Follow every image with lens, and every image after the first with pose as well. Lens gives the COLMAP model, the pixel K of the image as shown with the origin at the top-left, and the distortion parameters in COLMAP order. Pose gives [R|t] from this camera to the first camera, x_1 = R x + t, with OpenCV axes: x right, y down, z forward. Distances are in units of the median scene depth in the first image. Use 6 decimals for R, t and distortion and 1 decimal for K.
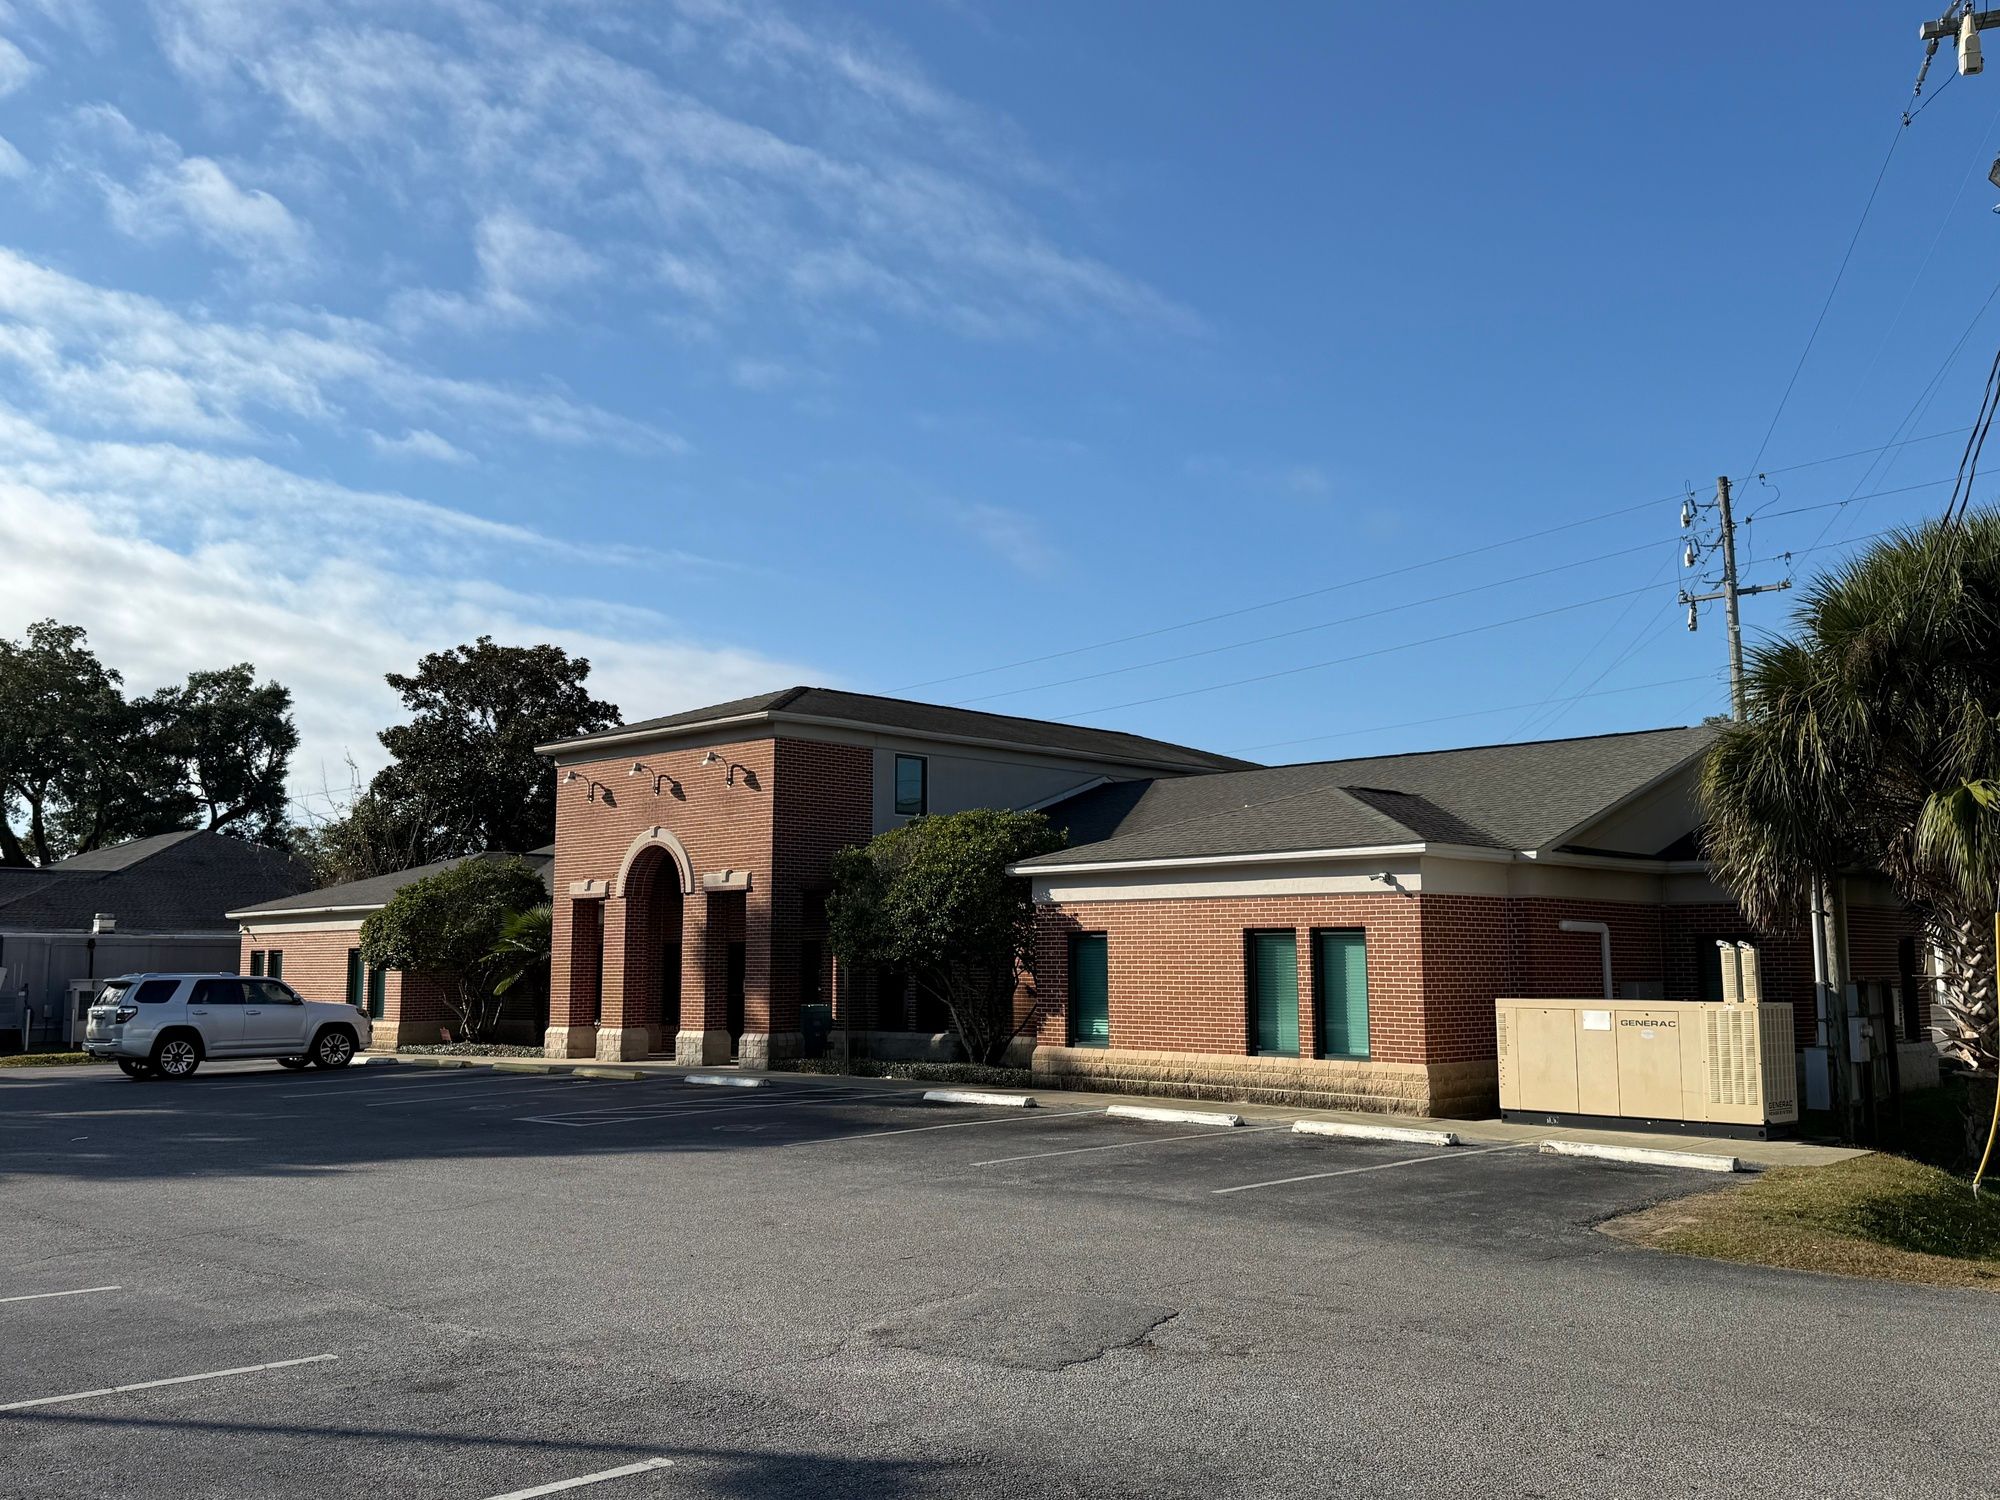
lens RADIAL K [[1681.7, 0, 1000.0], [0, 1681.7, 750.0], [0, 0, 1]] dist [0.143235, -0.287427]
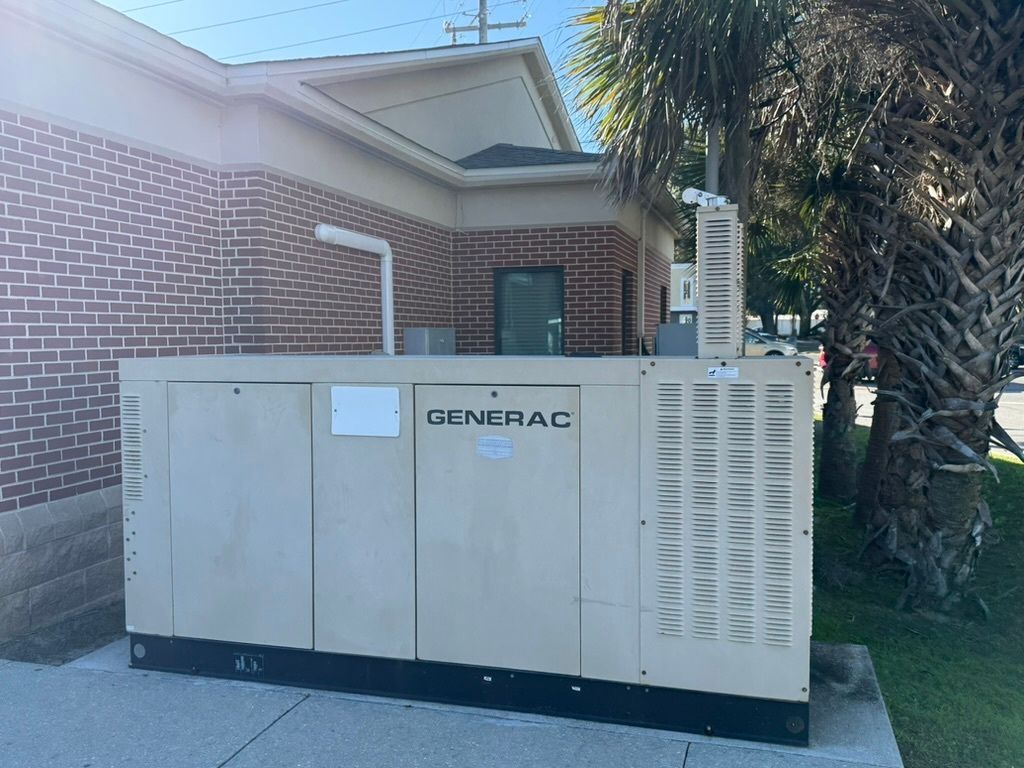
lens RADIAL K [[861.0, 0, 512.0], [0, 861.0, 384.0], [0, 0, 1]] dist [0.143235, -0.287427]
pose [[0.882478, -0.032683, 0.469217, 0.260169], [-0.053648, 0.984079, 0.169444, 0.106698], [-0.467285, -0.174703, 0.866674, 0.739259]]
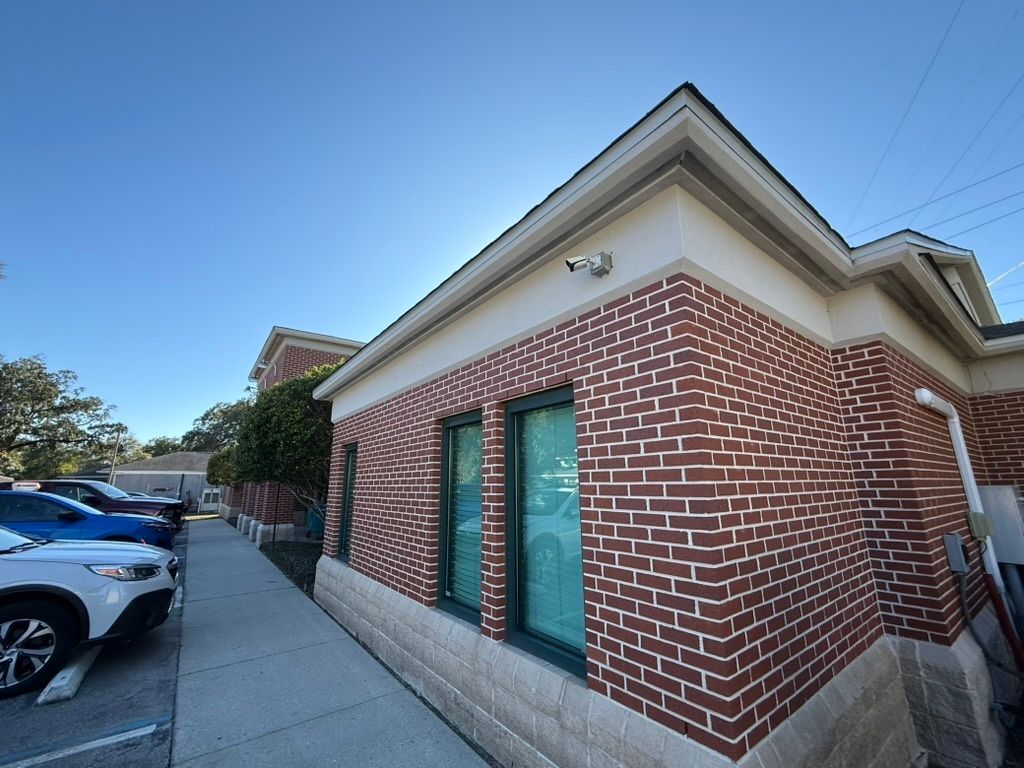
lens RADIAL K [[404.7, 0, 512.0], [0, 404.7, 384.0], [0, 0, 1]] dist [0.002388, 0.000051]
pose [[0.987915, -0.044663, -0.148419, 0.216088], [0.027770, 0.993093, -0.113999, 0.118862], [0.152485, 0.108500, 0.982332, 0.884523]]
